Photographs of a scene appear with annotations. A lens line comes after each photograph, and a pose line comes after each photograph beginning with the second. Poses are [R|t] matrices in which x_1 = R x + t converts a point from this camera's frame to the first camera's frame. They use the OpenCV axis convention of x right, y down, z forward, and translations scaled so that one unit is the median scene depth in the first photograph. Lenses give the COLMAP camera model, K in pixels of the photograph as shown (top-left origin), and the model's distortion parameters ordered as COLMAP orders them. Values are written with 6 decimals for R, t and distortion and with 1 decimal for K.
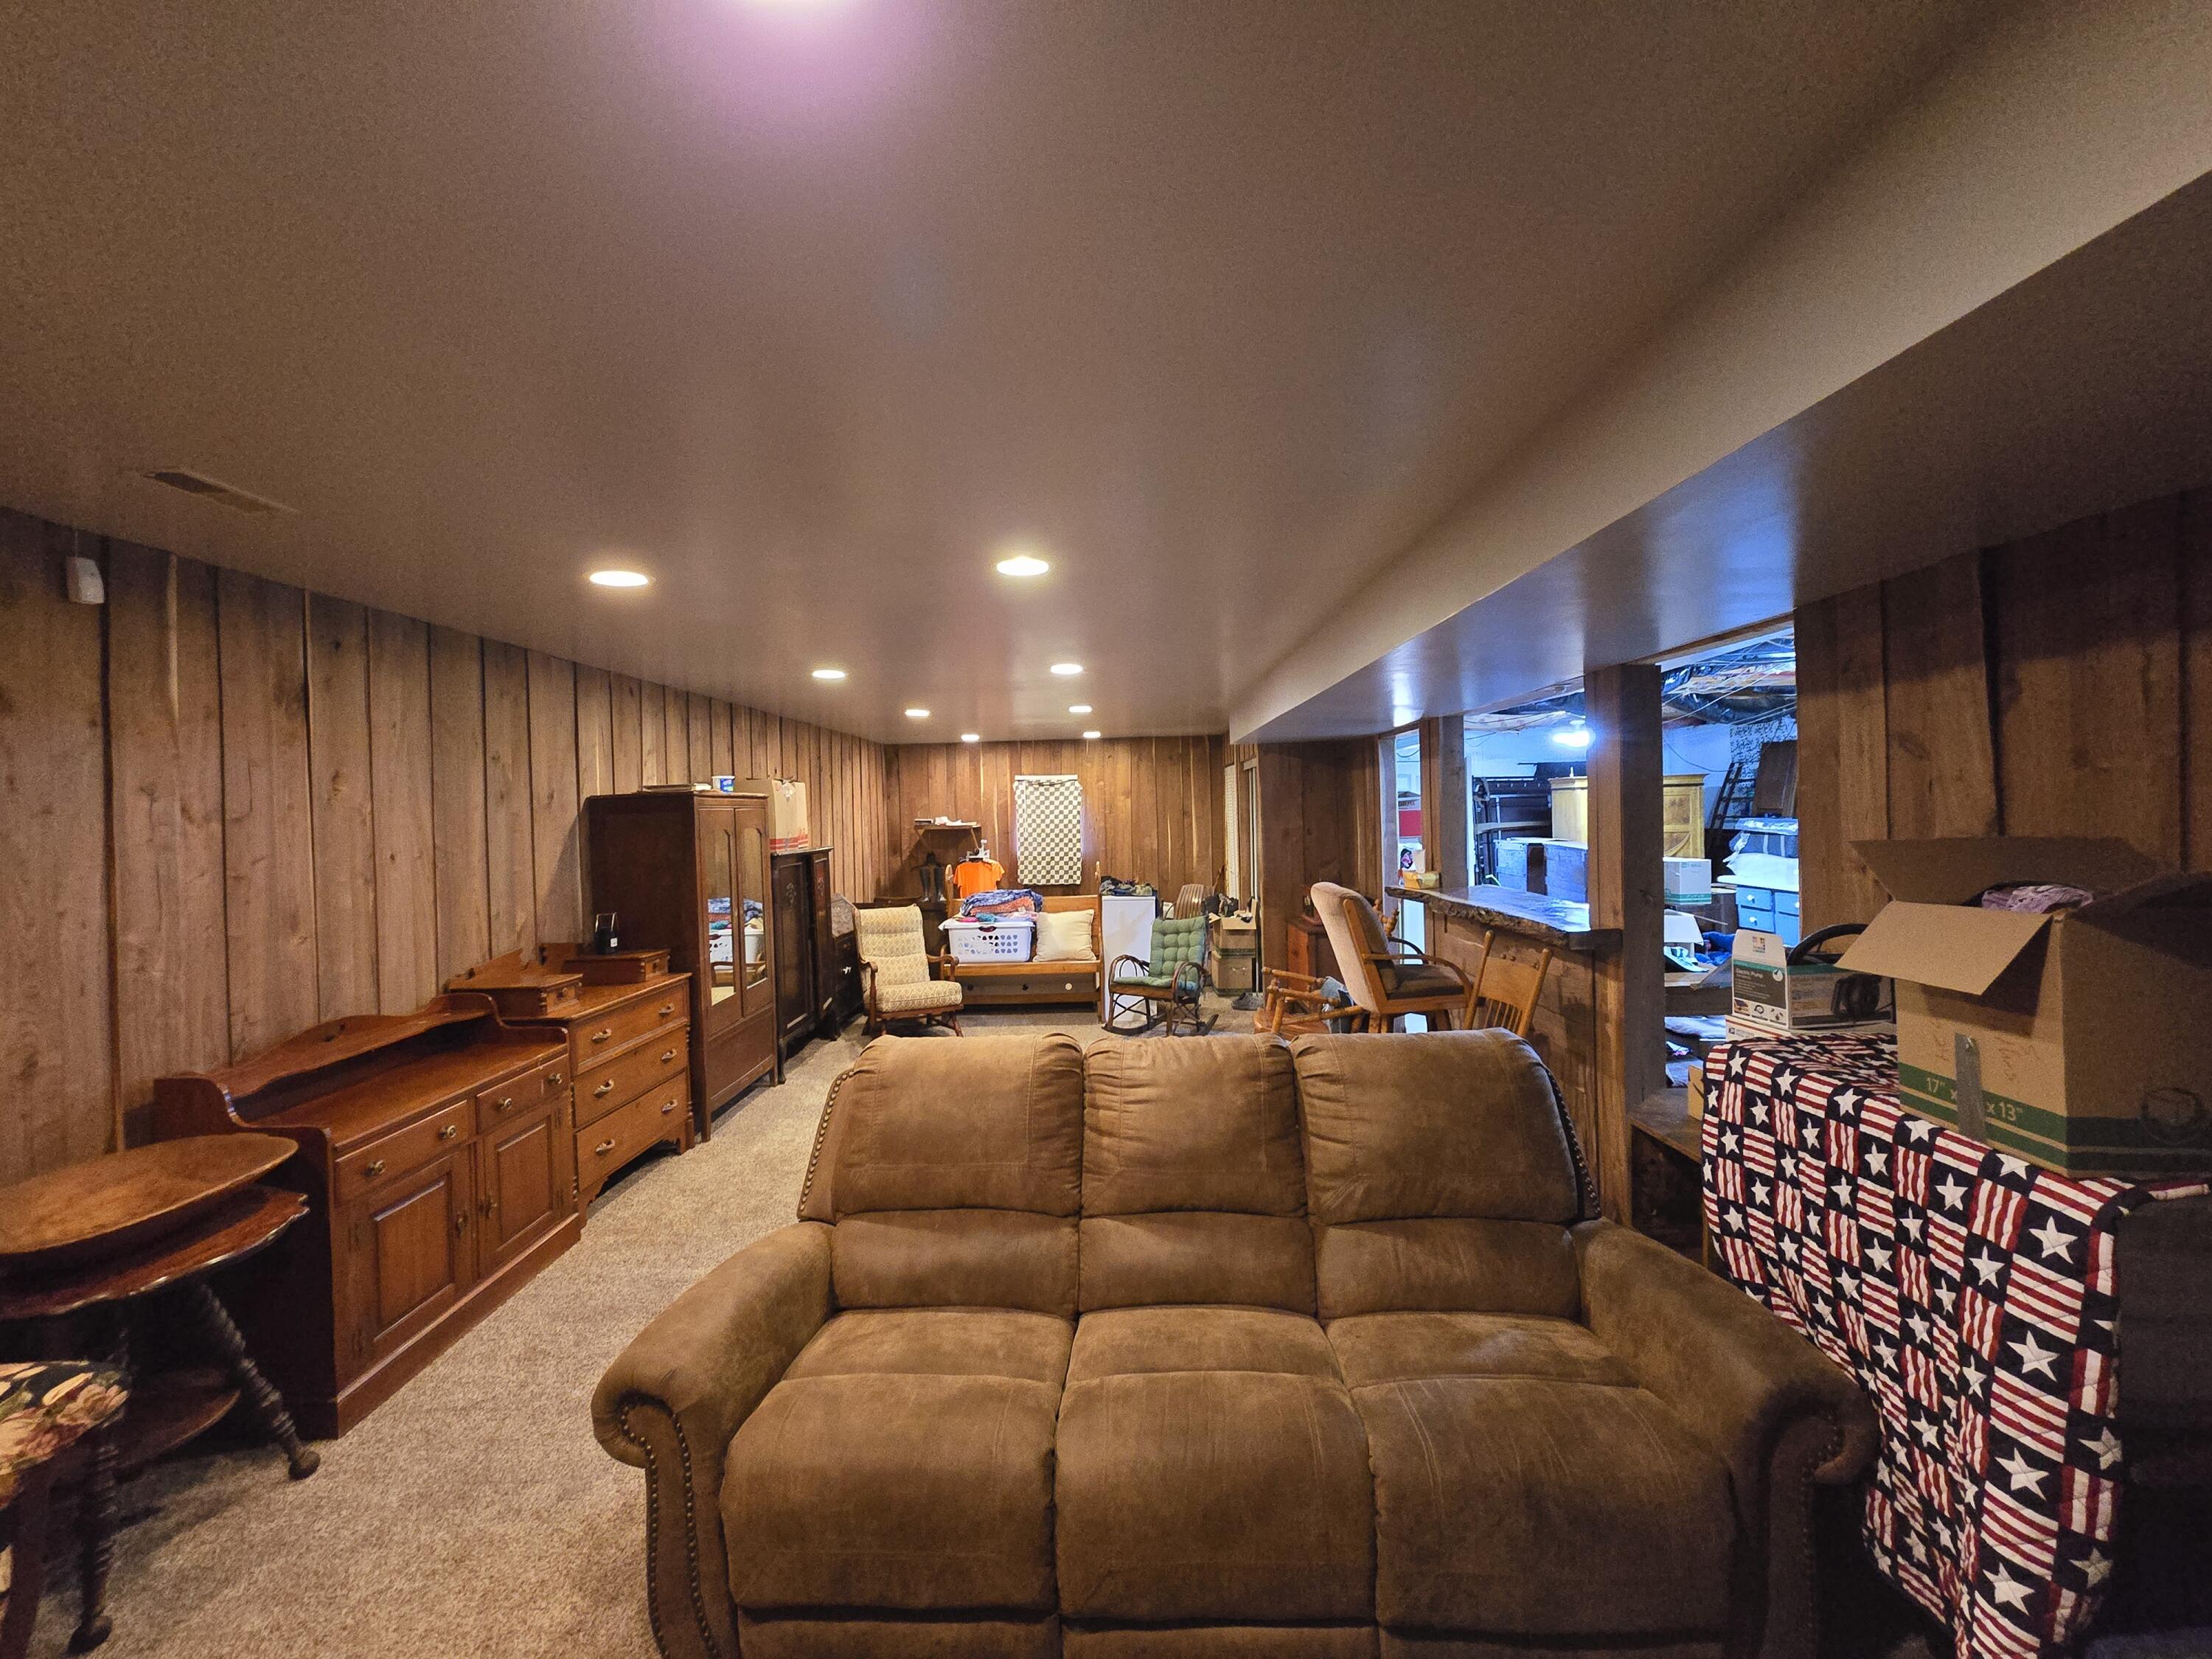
lens RADIAL K [[925.2, 0, 1084.7], [0, 925.2, 816.3], [0, 0, 1]] dist [-0.010014, 0.003254]
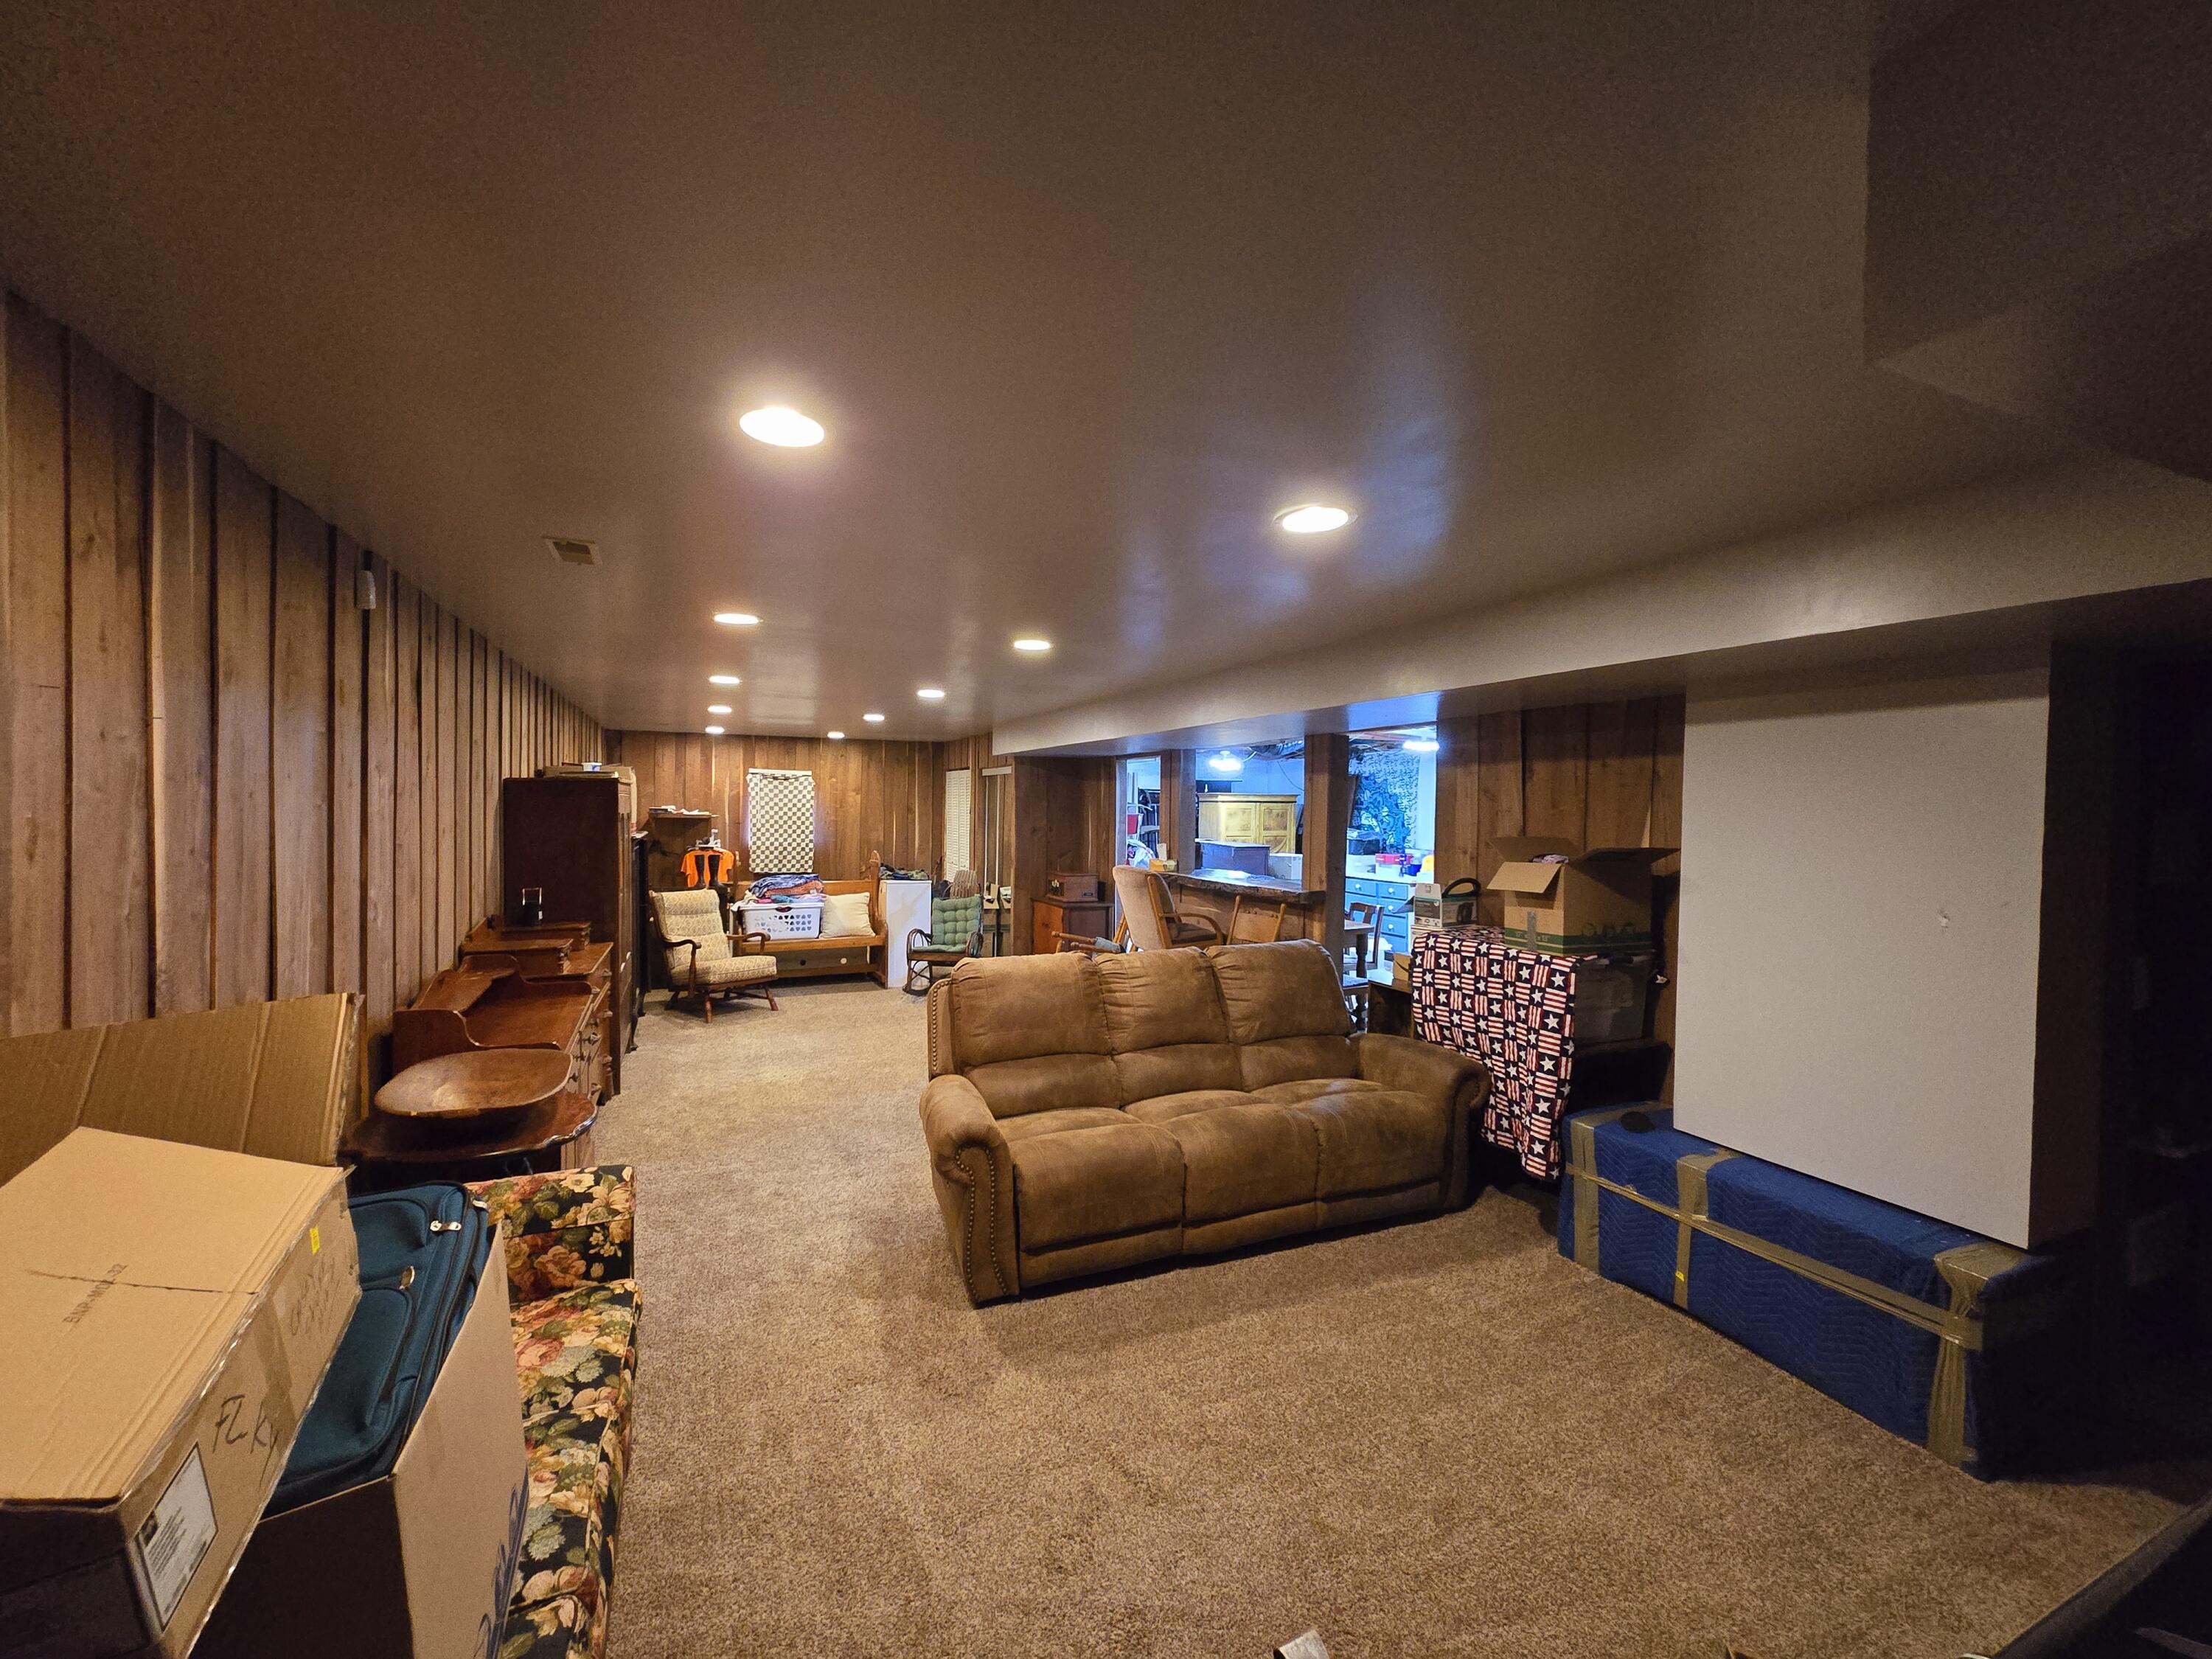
lens RADIAL K [[907.9, 0, 1106.4], [0, 907.9, 823.1], [0, 0, 1]] dist [-0.007739, 0.003420]
pose [[0.901688, 0.027277, 0.431526, -0.834557], [-0.031460, 0.999502, 0.002558, 0.011978], [-0.431241, -0.015882, 0.902097, -0.533933]]
